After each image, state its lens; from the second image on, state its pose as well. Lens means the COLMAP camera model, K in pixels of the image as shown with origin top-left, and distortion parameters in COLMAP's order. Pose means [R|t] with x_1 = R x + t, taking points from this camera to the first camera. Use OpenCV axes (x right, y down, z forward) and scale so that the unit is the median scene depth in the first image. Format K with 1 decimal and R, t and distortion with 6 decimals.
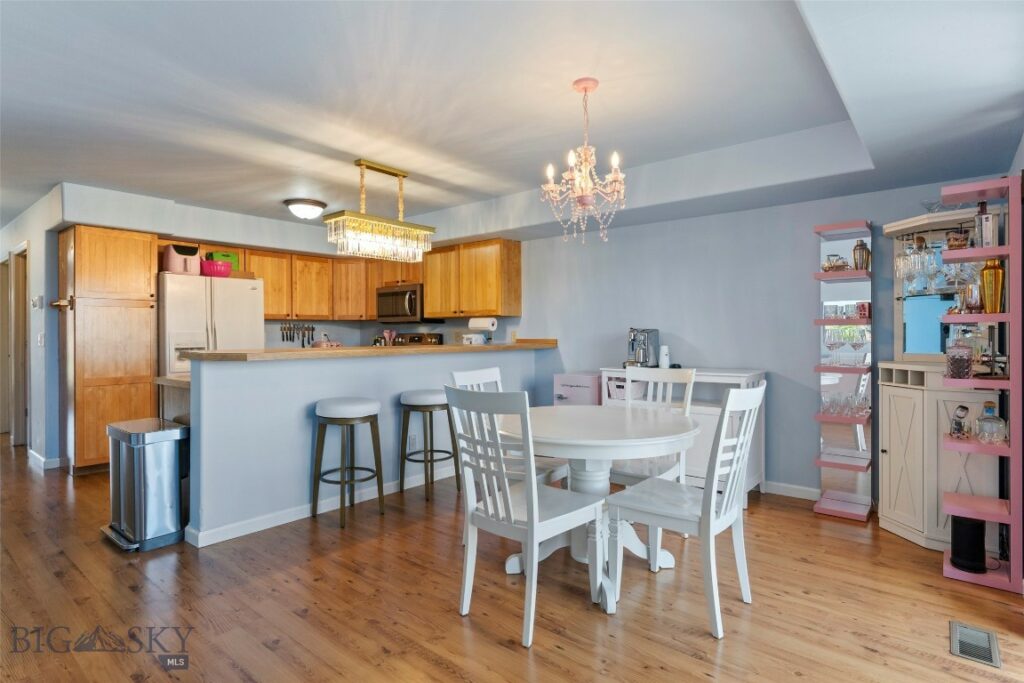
lens RADIAL K [[555.4, 0, 516.4], [0, 555.4, 336.3], [0, 0, 1]] dist [0.003379, 0.001166]
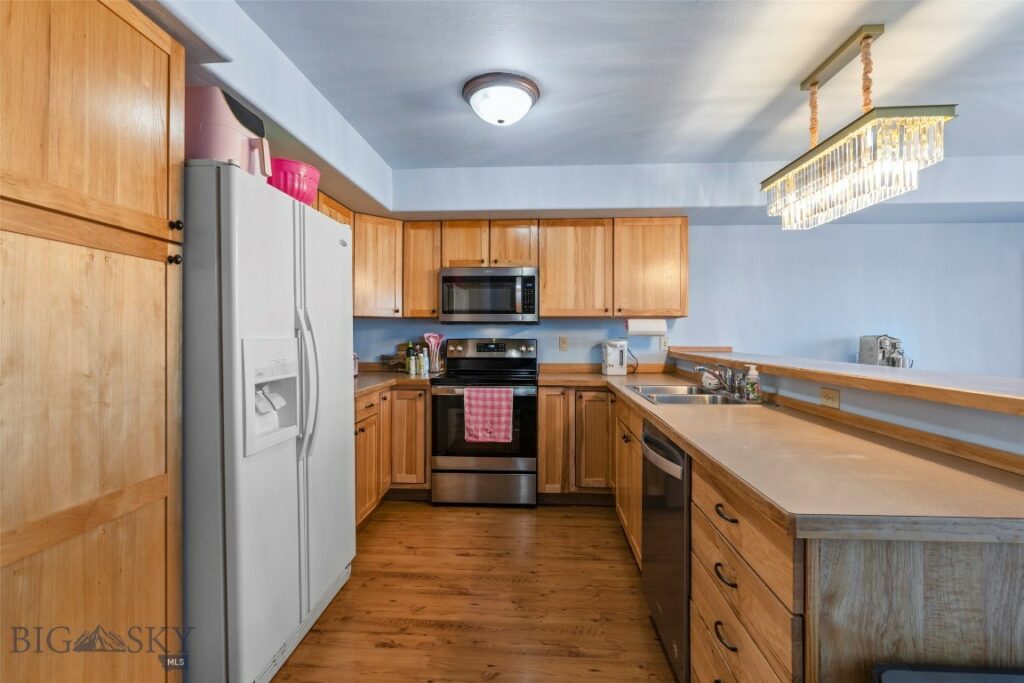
lens RADIAL K [[473.0, 0, 516.8], [0, 473.0, 333.3], [0, 0, 1]] dist [-0.009950, 0.003293]
pose [[0.797418, 0.006953, 0.603387, -0.591777], [-0.001650, 0.999955, -0.009343, -0.007284], [-0.603424, 0.006455, 0.797394, 0.594316]]
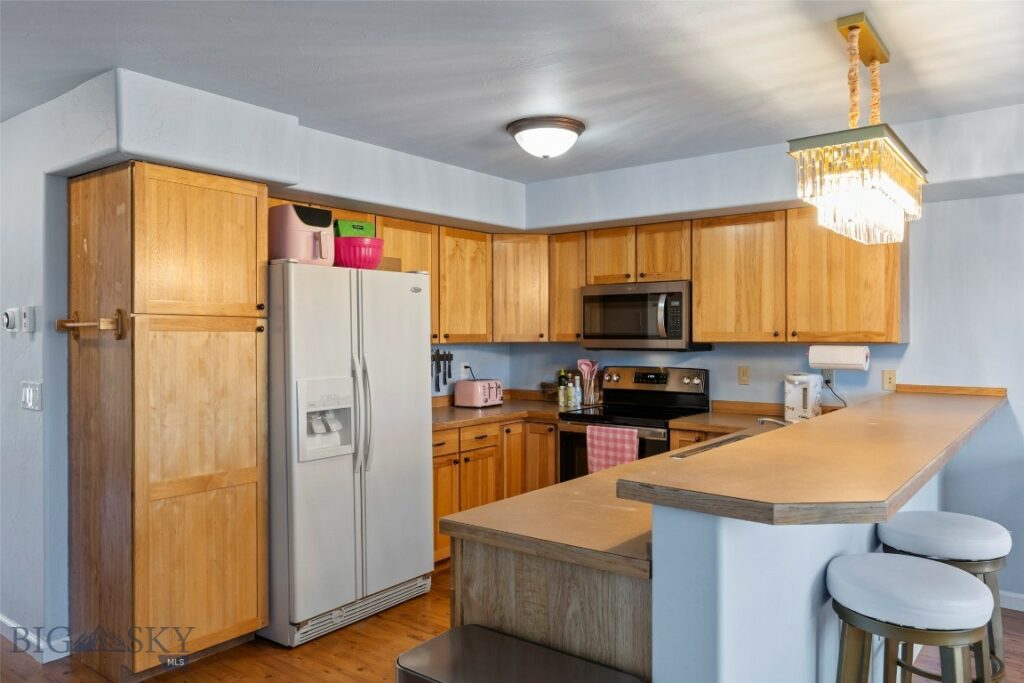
lens RADIAL K [[746.9, 0, 511.7], [0, 746.9, 336.2], [0, 0, 1]] dist [0.005357, 0.001995]
pose [[0.999069, 0.000692, 0.043143, -0.411103], [-0.000646, 0.999999, -0.001075, -0.041320], [-0.043144, 0.001046, 0.999068, 0.289347]]
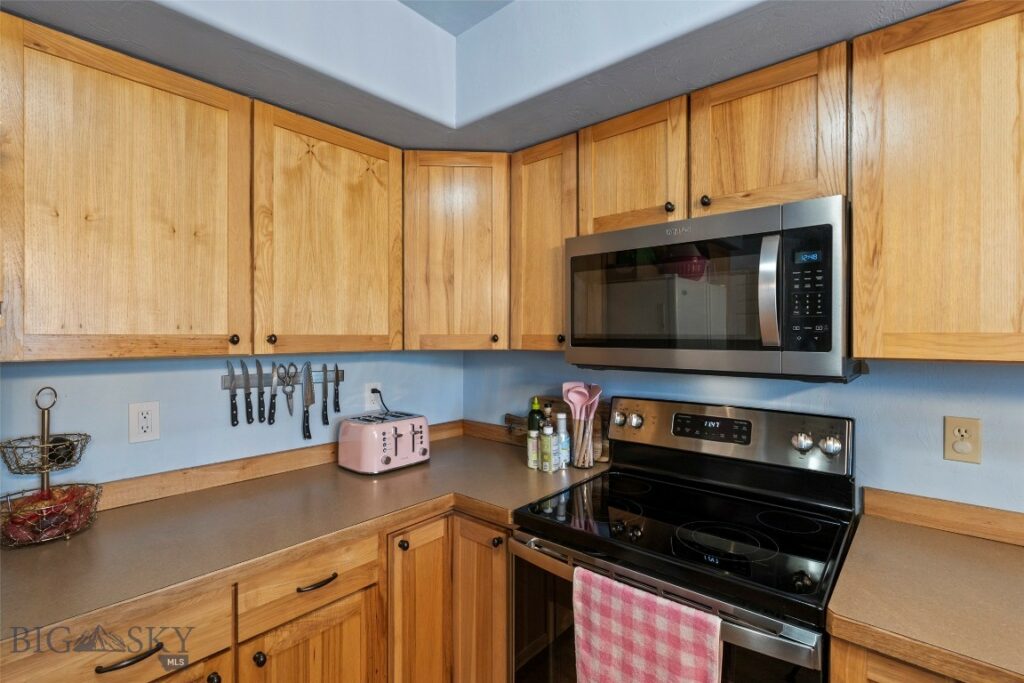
lens RADIAL K [[473.0, 0, 508.9], [0, 473.0, 334.3], [0, 0, 1]] dist [-0.009950, 0.003293]
pose [[0.999719, 0.004681, -0.023234, -0.318681], [-0.004796, 0.999976, -0.004919, -0.044332], [0.023210, 0.005029, 0.999718, 0.889282]]
